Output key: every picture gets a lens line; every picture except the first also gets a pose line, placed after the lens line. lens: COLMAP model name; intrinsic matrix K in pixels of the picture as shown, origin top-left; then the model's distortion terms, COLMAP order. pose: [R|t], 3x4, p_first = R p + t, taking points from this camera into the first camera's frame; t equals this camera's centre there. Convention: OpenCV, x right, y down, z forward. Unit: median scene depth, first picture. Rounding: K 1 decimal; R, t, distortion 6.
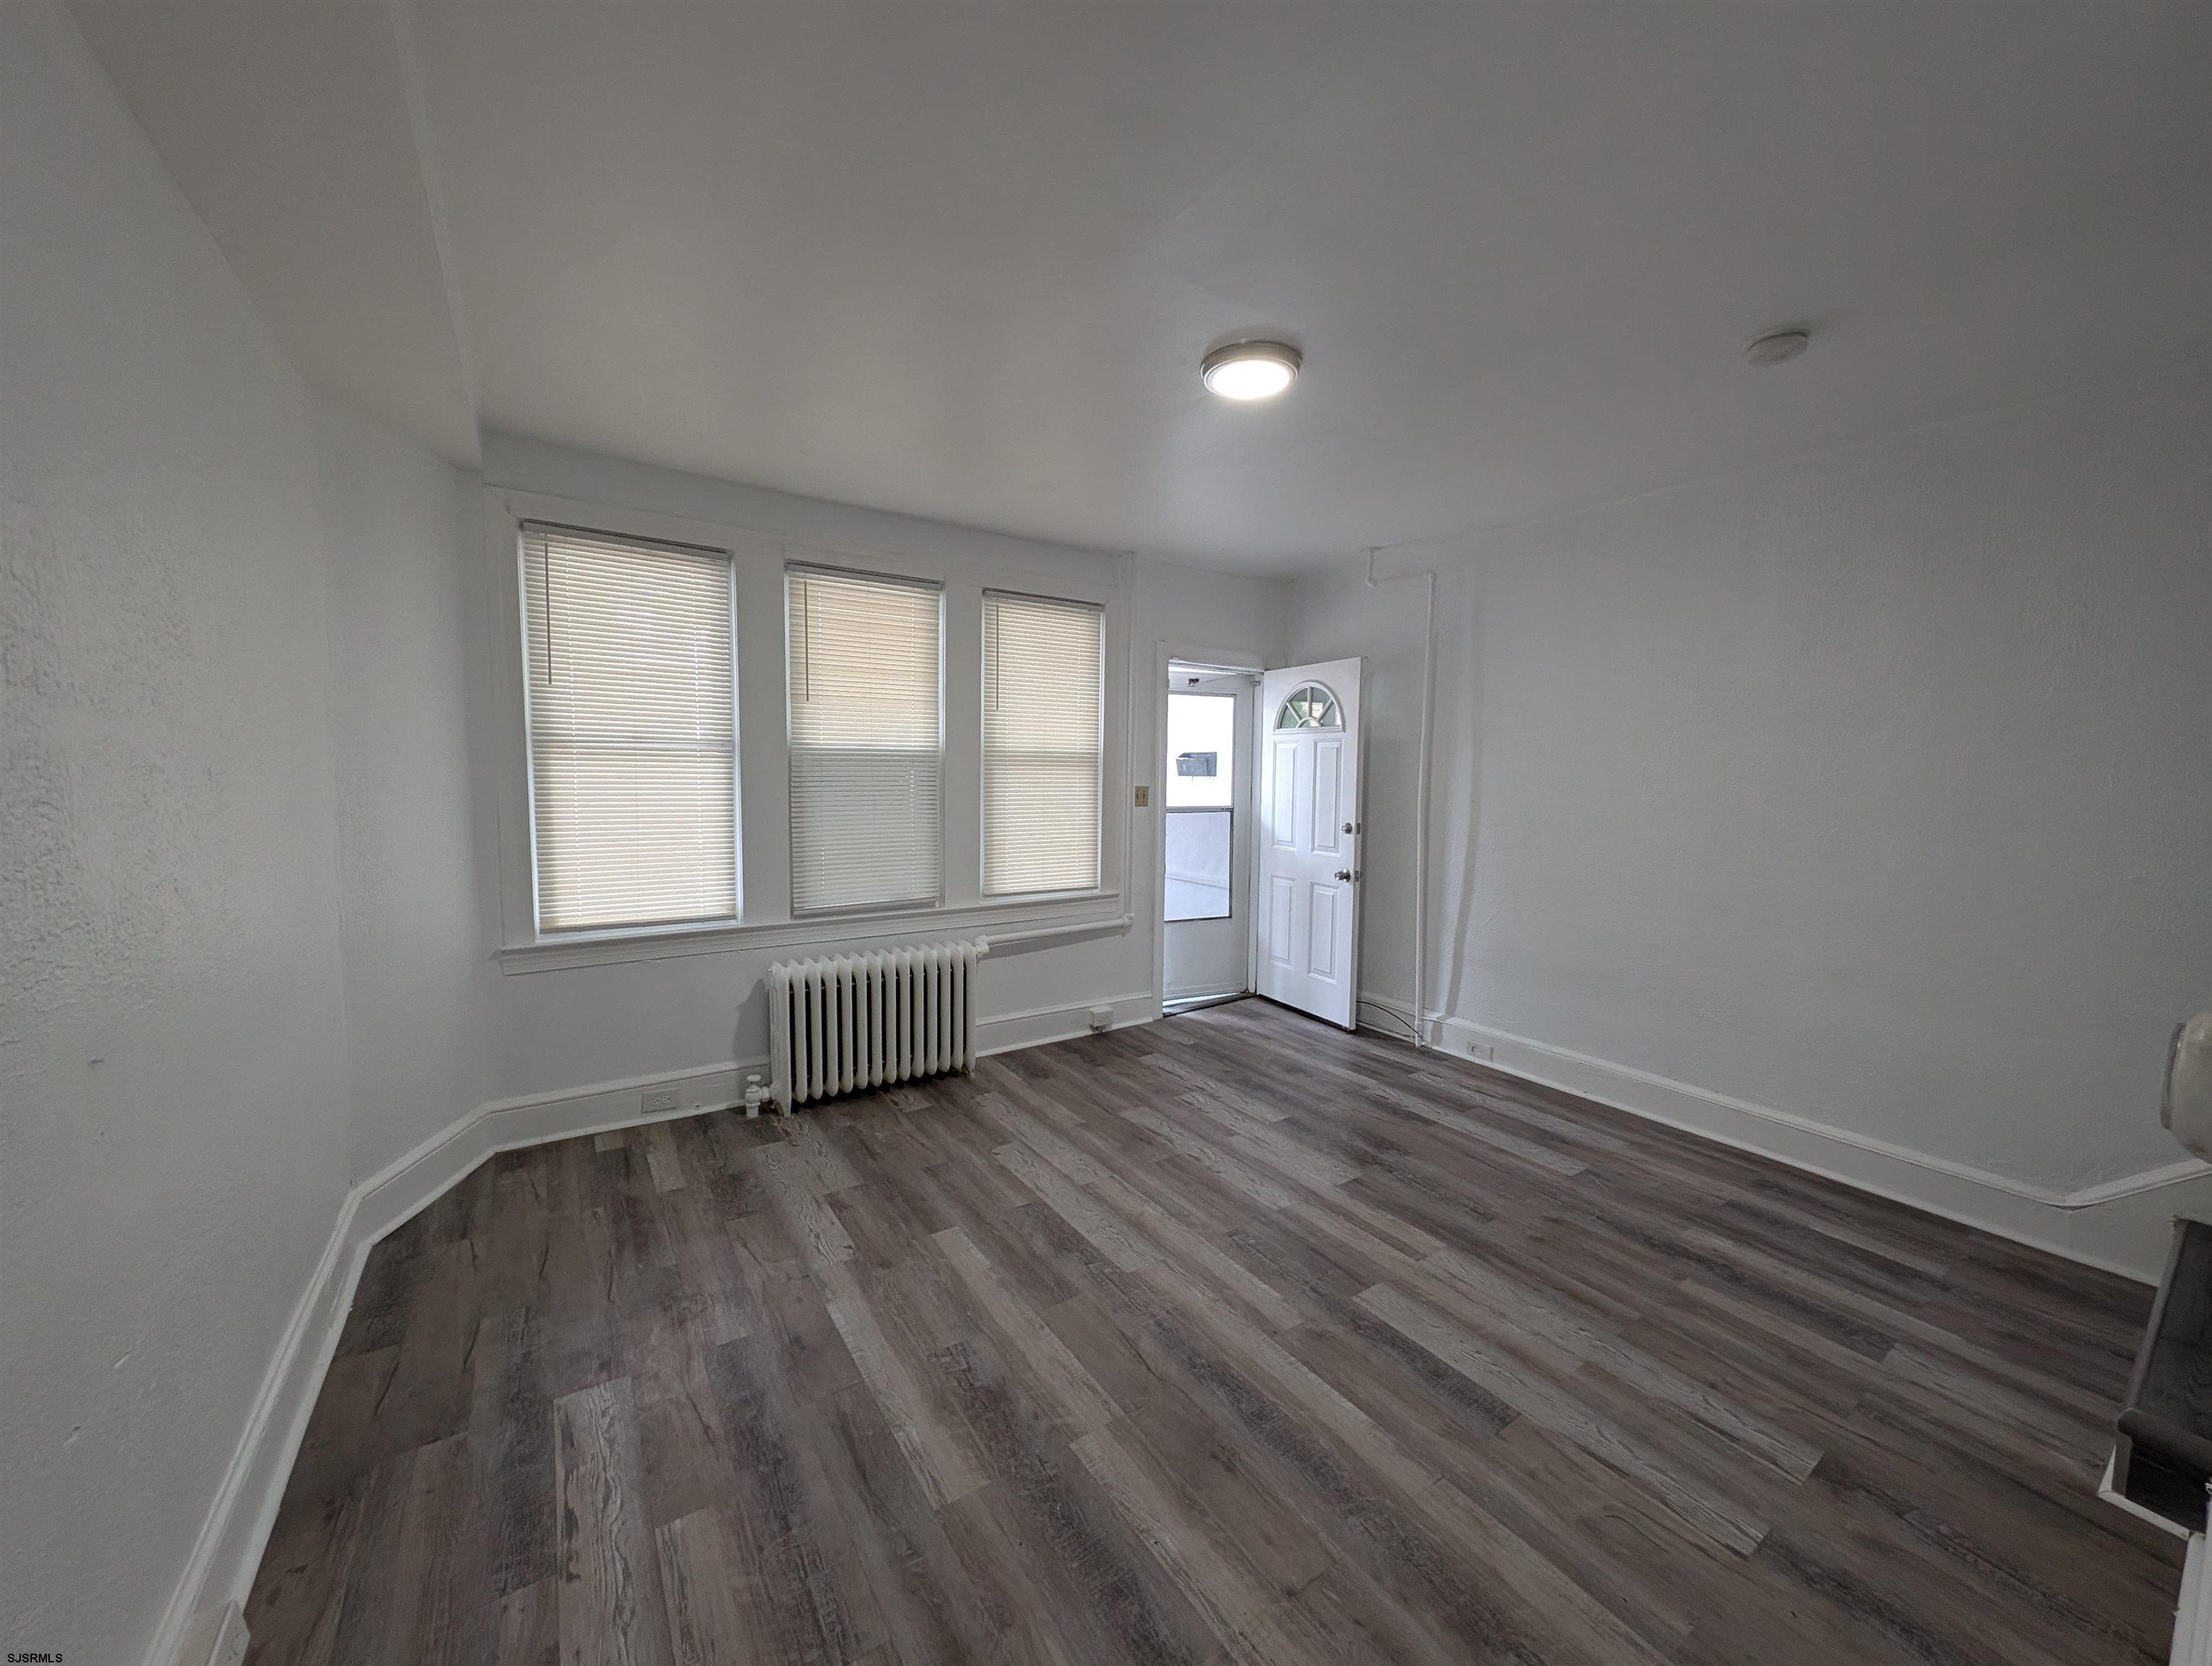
lens RADIAL K [[829.6, 0, 1109.5], [0, 829.6, 823.0], [0, 0, 1]] dist [0.007337, -0.004692]
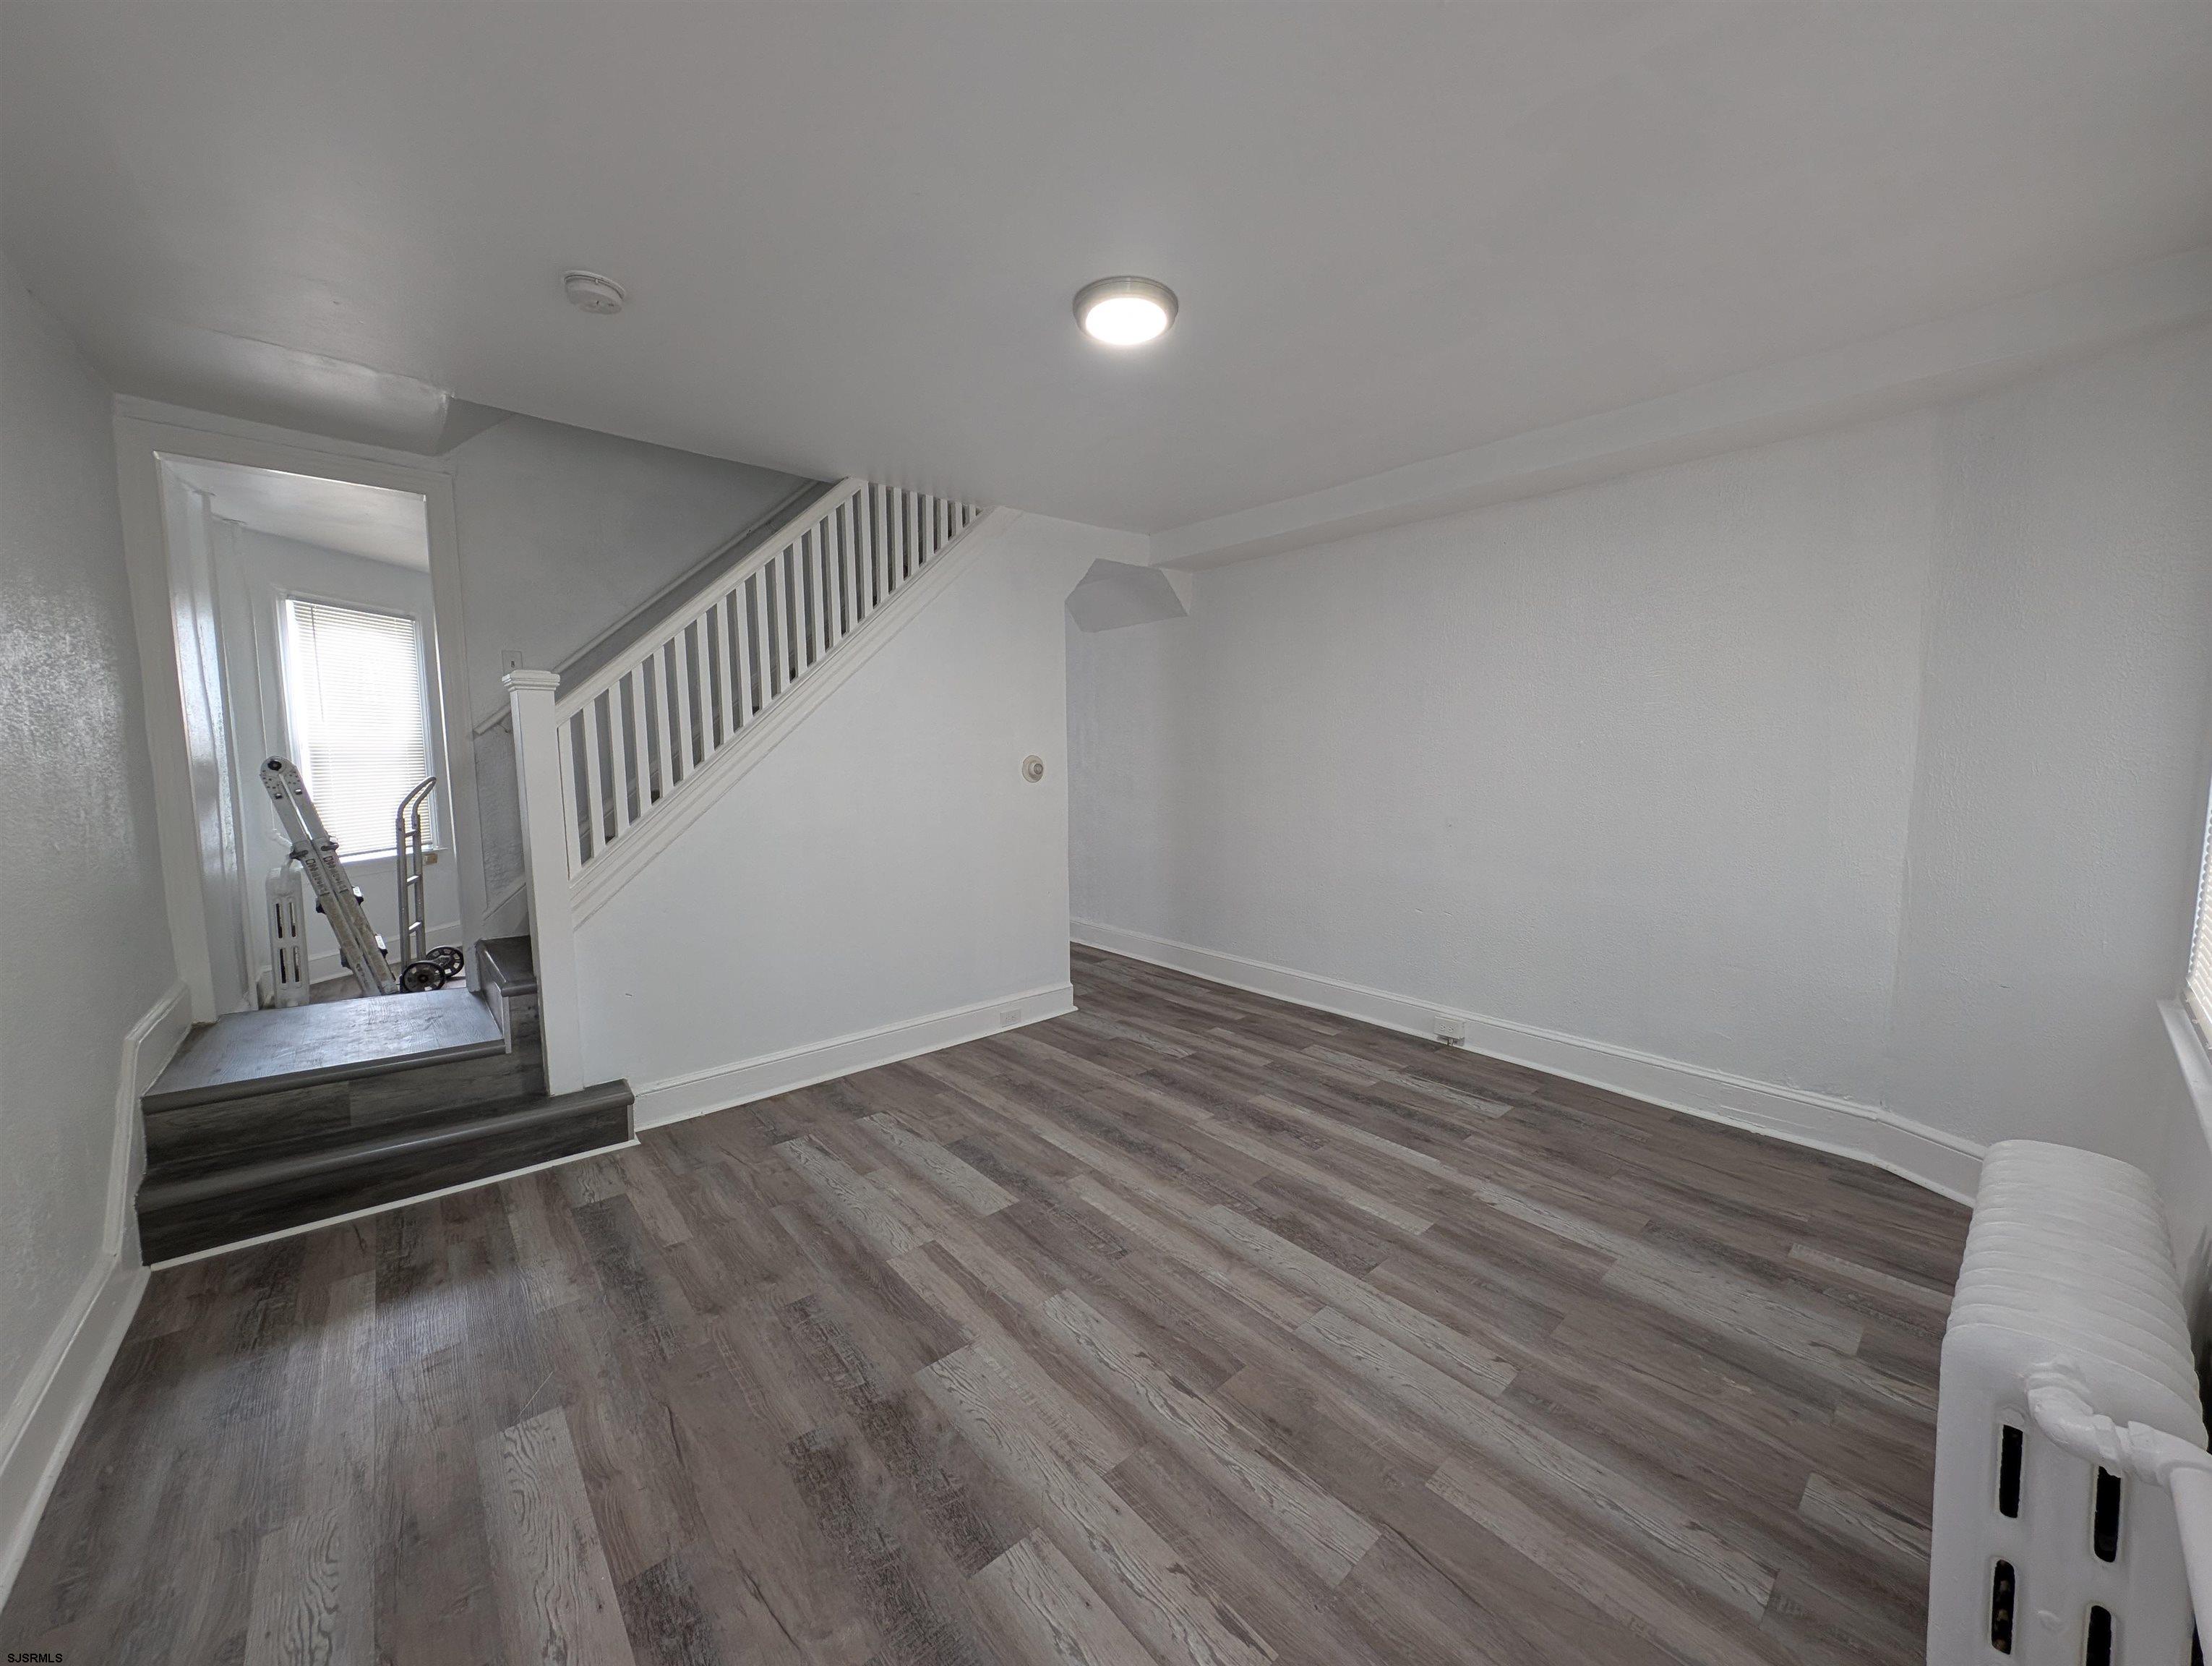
lens RADIAL K [[829.6, 0, 1108.1], [0, 829.6, 824.6], [0, 0, 1]] dist [0.007337, -0.004692]
pose [[-0.992900, 0.001175, -0.118949, 0.239611], [-0.018263, 0.986591, 0.162186, -0.095870], [0.117545, 0.163207, -0.979565, 1.603157]]
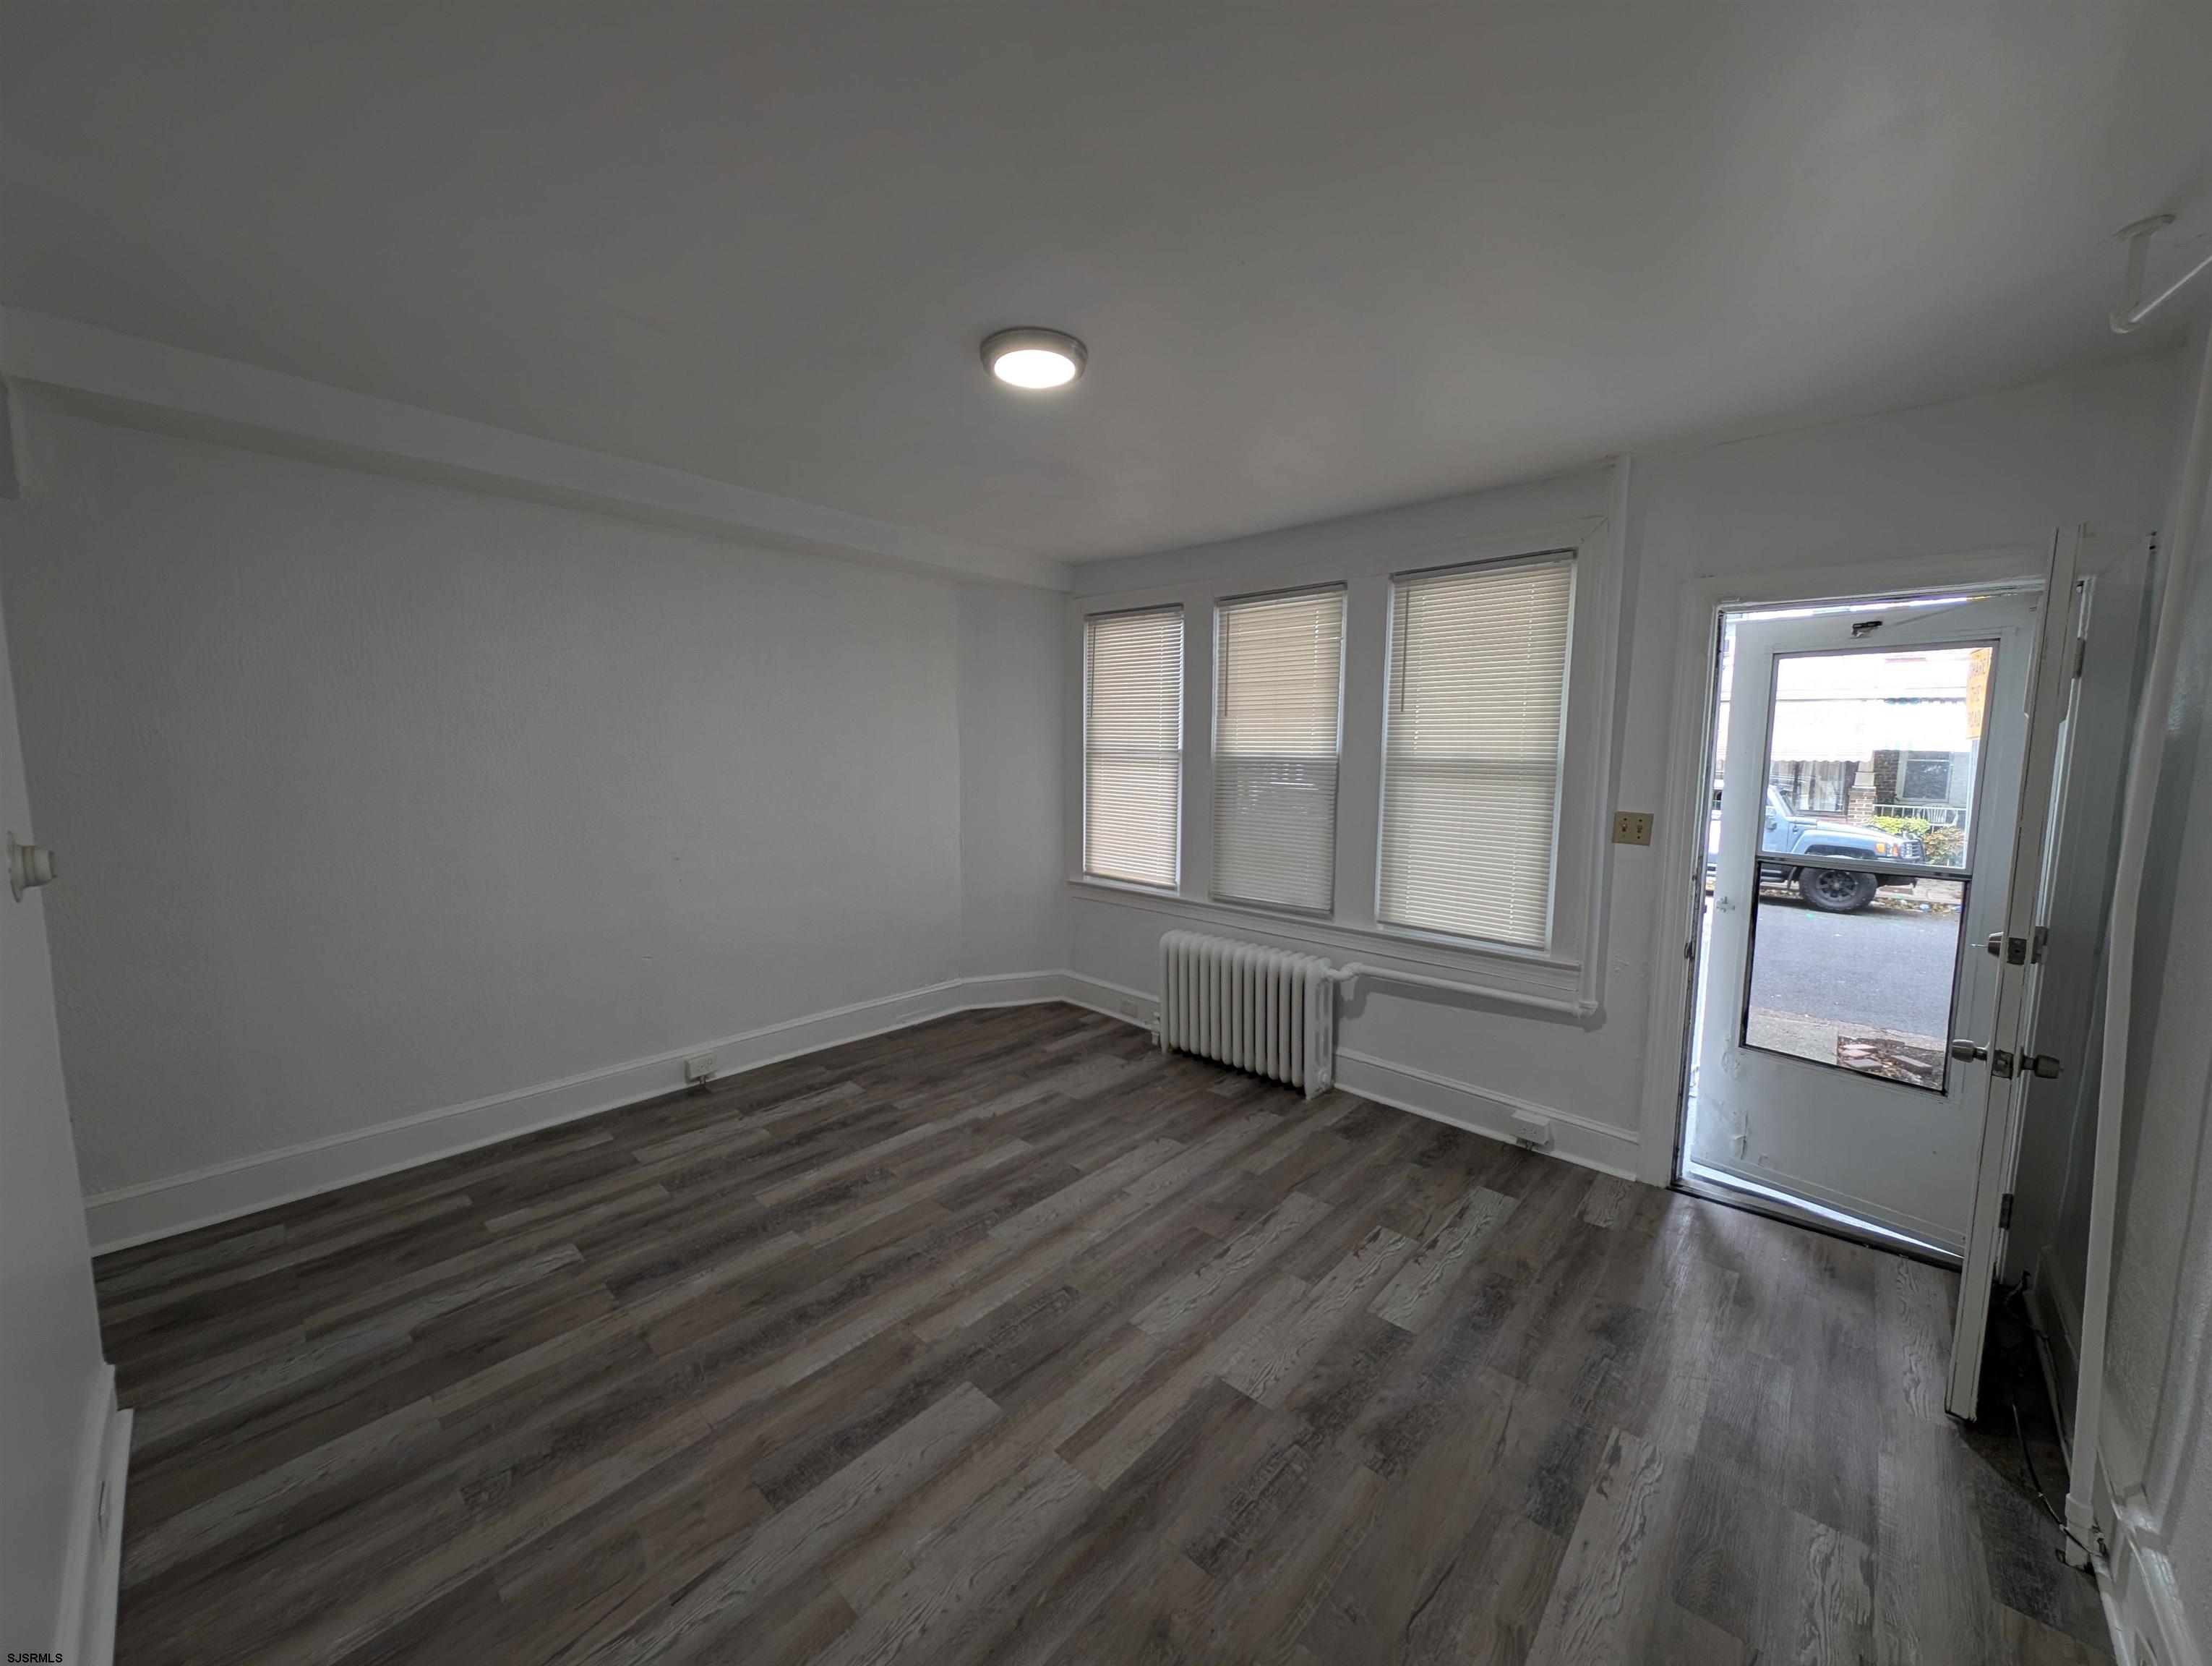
lens RADIAL K [[829.6, 0, 1111.1], [0, 829.6, 825.9], [0, 0, 1]] dist [0.007337, -0.004692]
pose [[0.231798, 0.085111, -0.969033, 0.897950], [-0.077031, 0.994643, 0.068934, -0.075698], [0.969709, 0.058667, 0.237112, 0.708715]]
